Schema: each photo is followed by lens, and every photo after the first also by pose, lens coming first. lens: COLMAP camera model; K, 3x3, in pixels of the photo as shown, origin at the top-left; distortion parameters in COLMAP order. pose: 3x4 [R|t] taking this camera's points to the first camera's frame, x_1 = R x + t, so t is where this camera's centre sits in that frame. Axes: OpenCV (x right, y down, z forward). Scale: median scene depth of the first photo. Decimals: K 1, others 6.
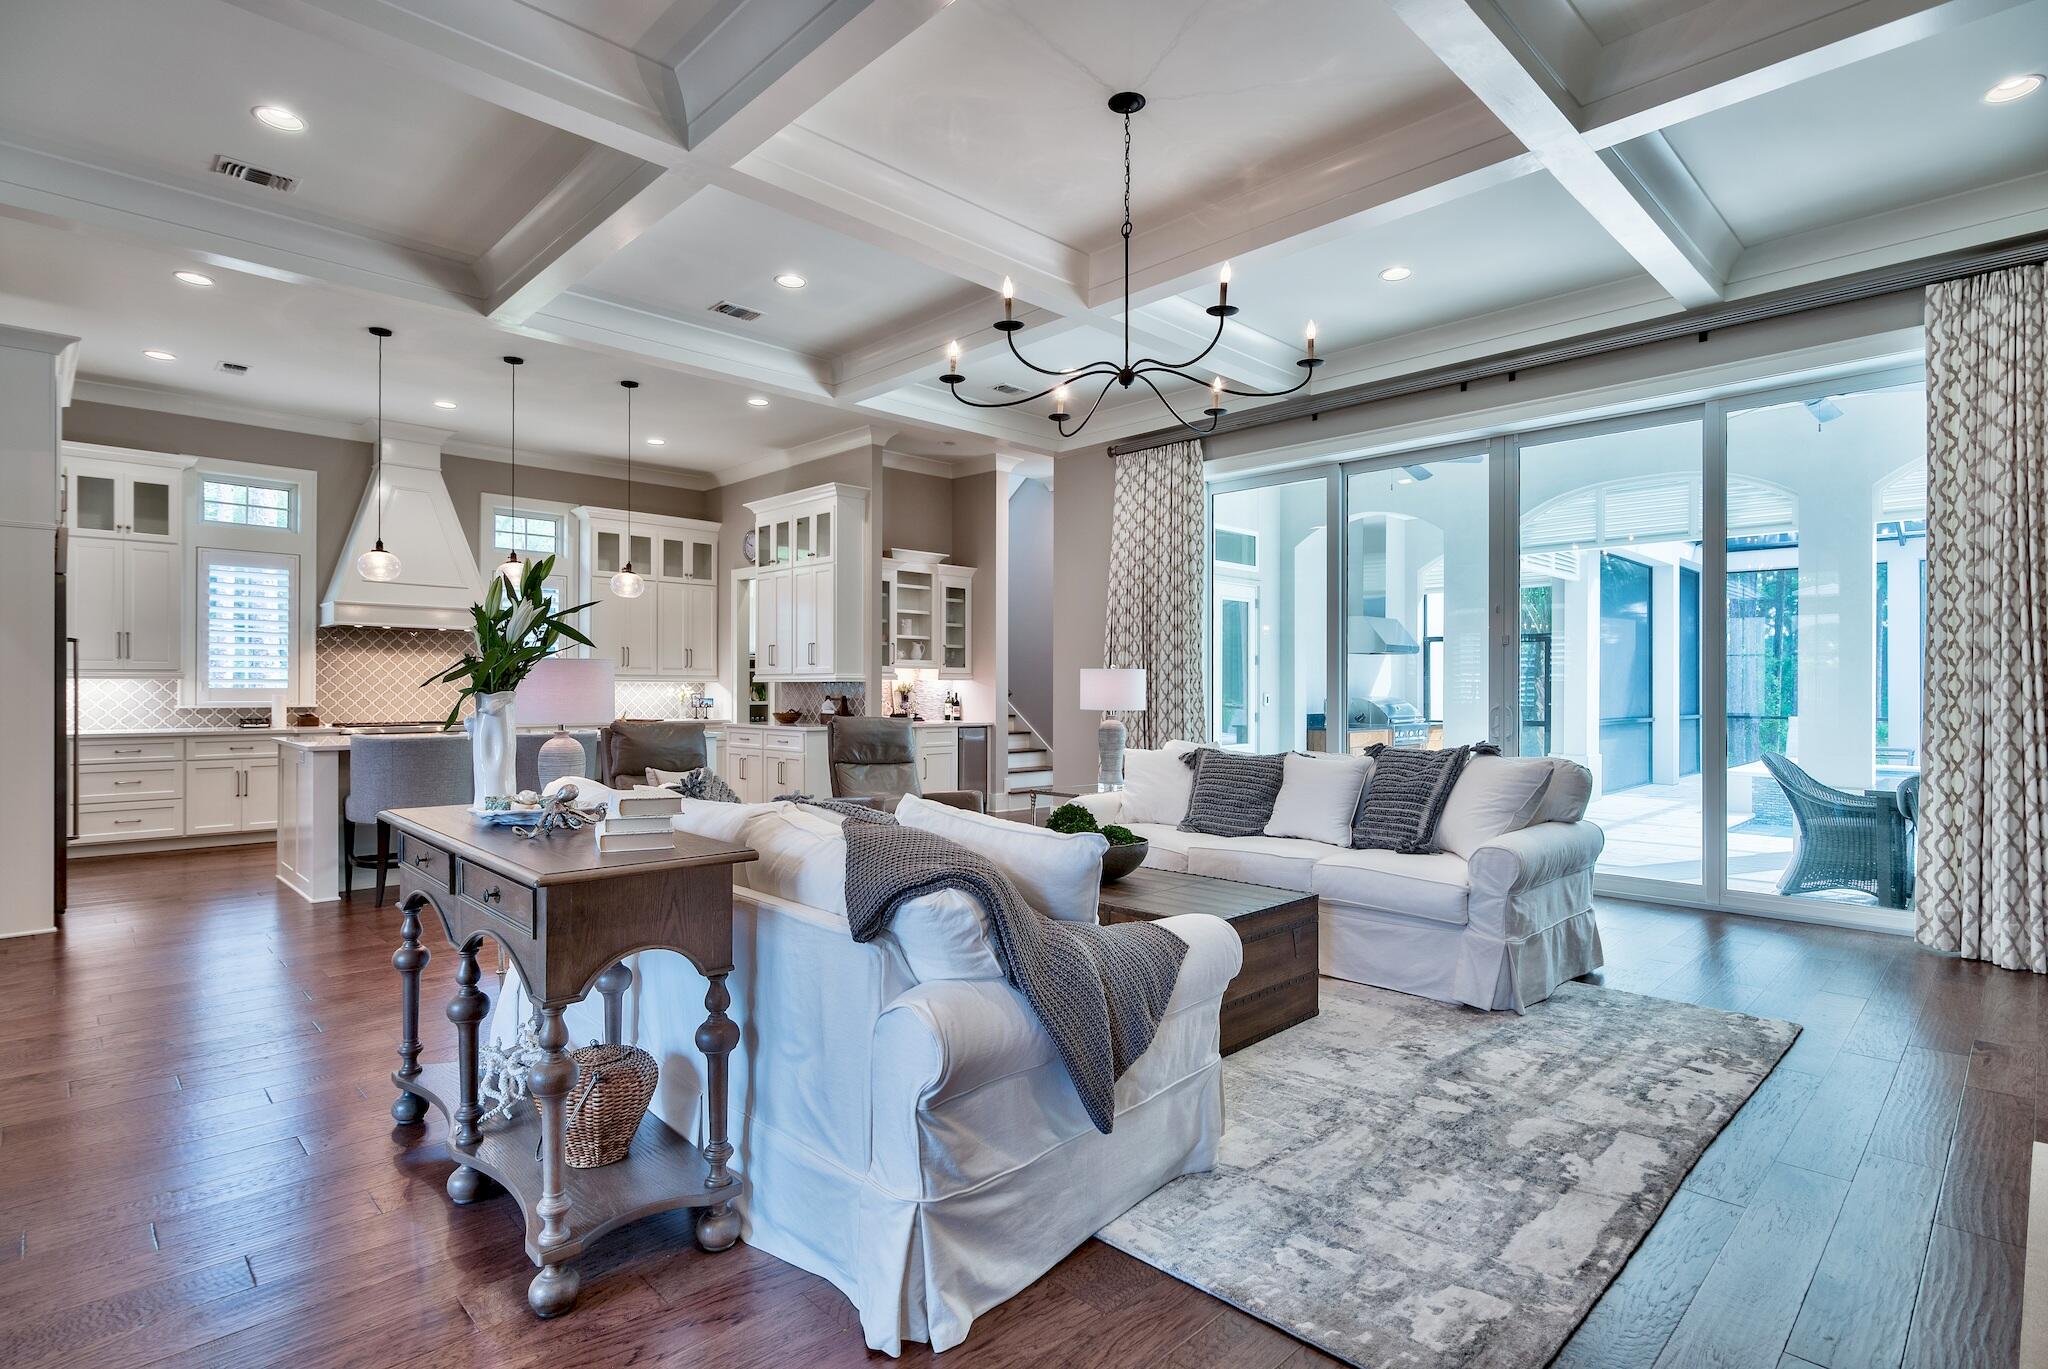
lens RADIAL K [[1000.3, 0, 1019.6], [0, 1000.3, 684.7], [0, 0, 1]] dist [0.001255, -0.000131]
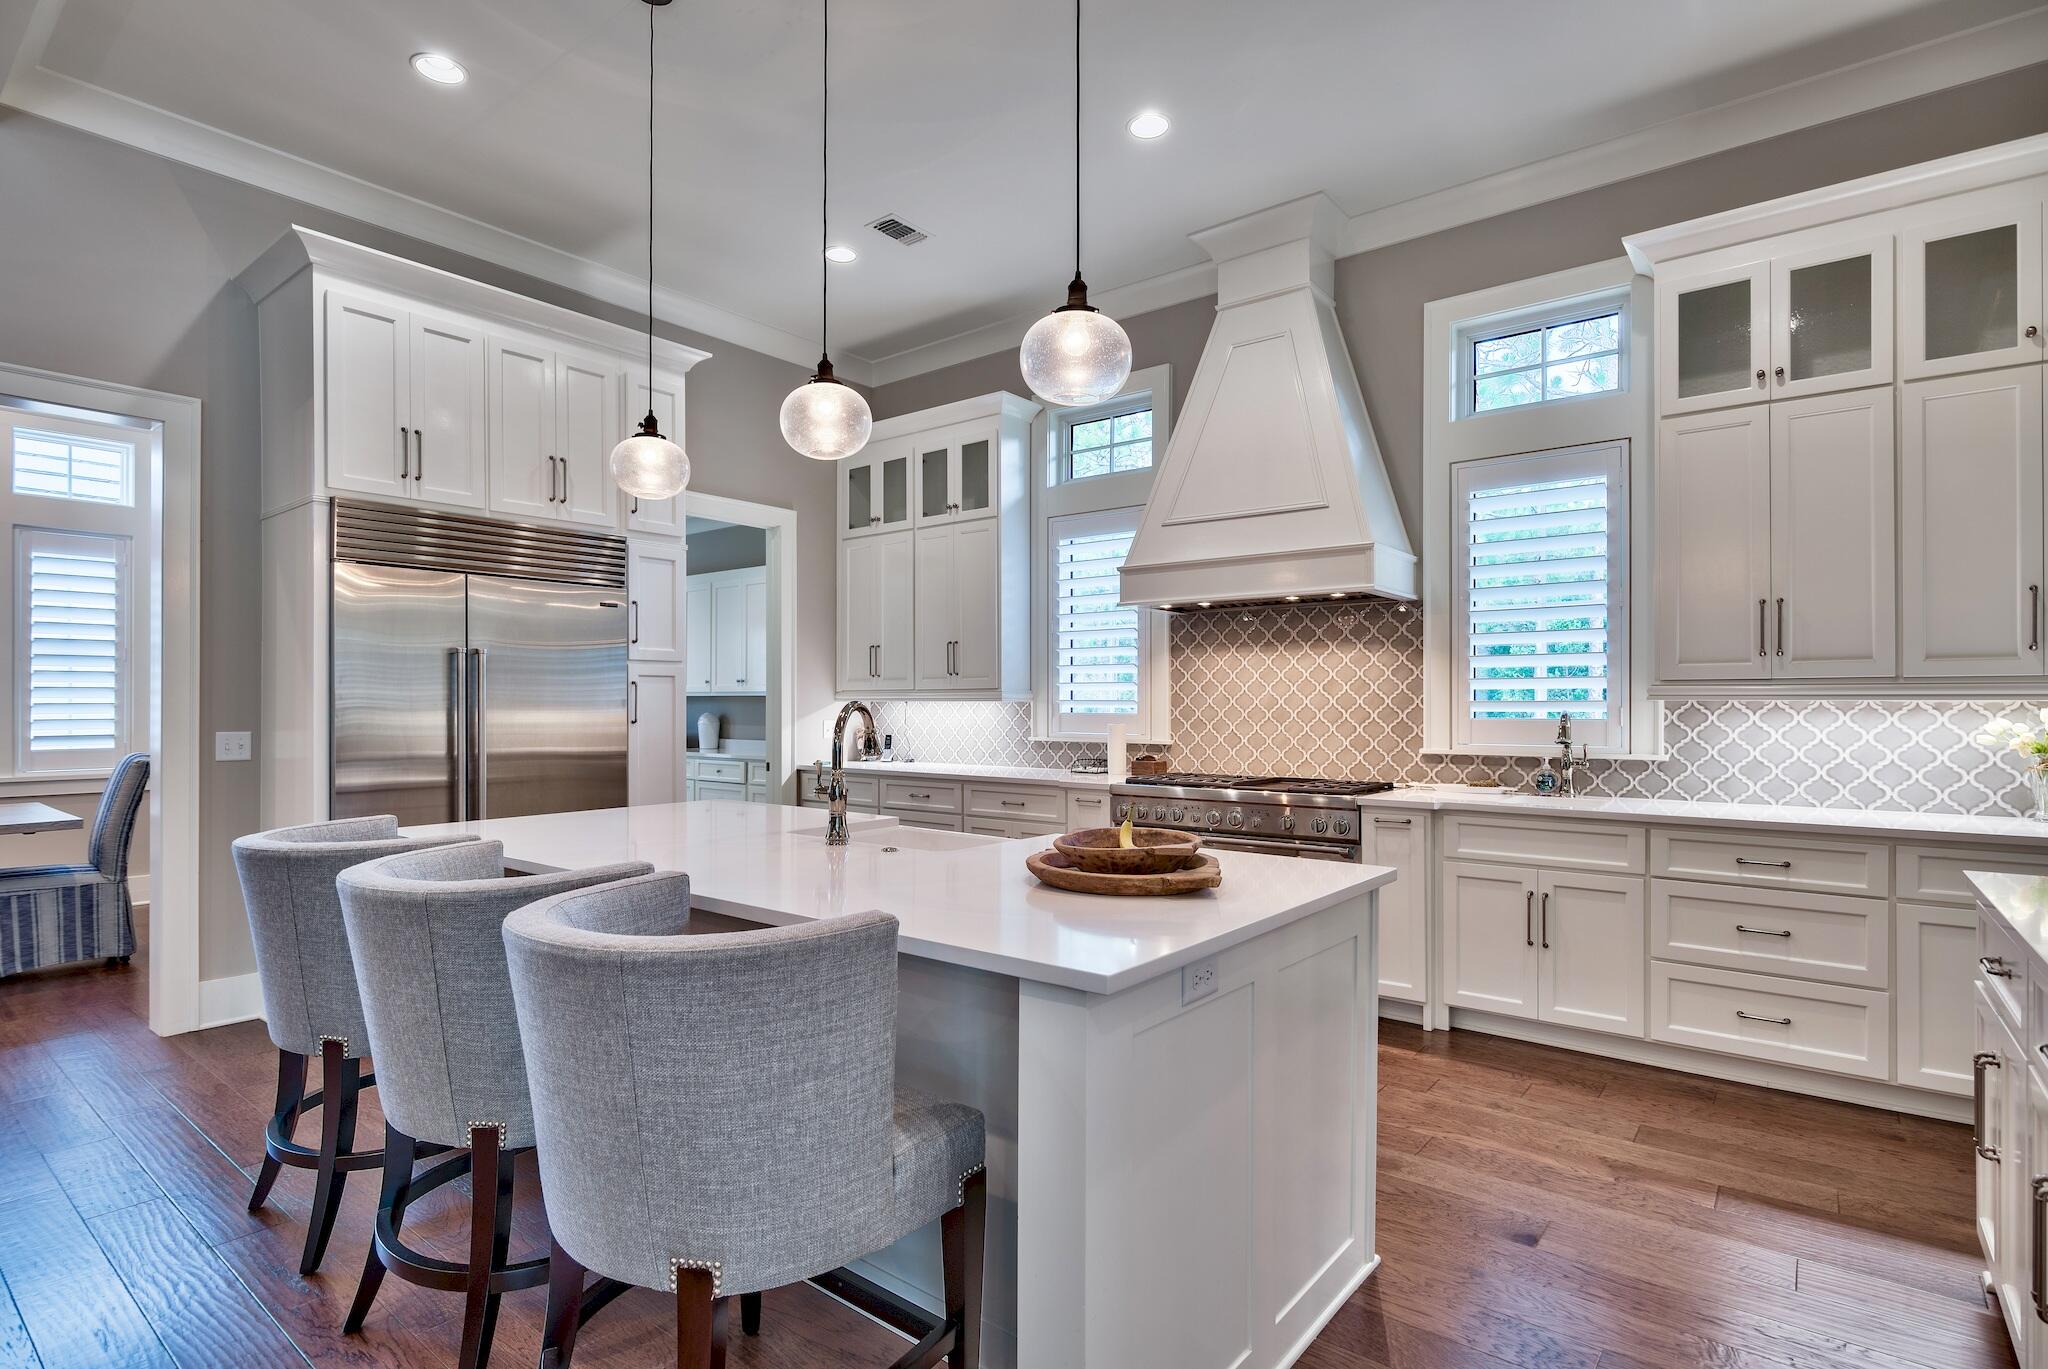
lens RADIAL K [[1000.3, 0, 1020.7], [0, 1000.3, 699.4], [0, 0, 1]] dist [0.001255, -0.000131]
pose [[0.119920, -0.009243, -0.992740, -0.101290], [0.002284, 0.999957, -0.009035, -0.000220], [0.992781, -0.001184, 0.119936, 0.835820]]
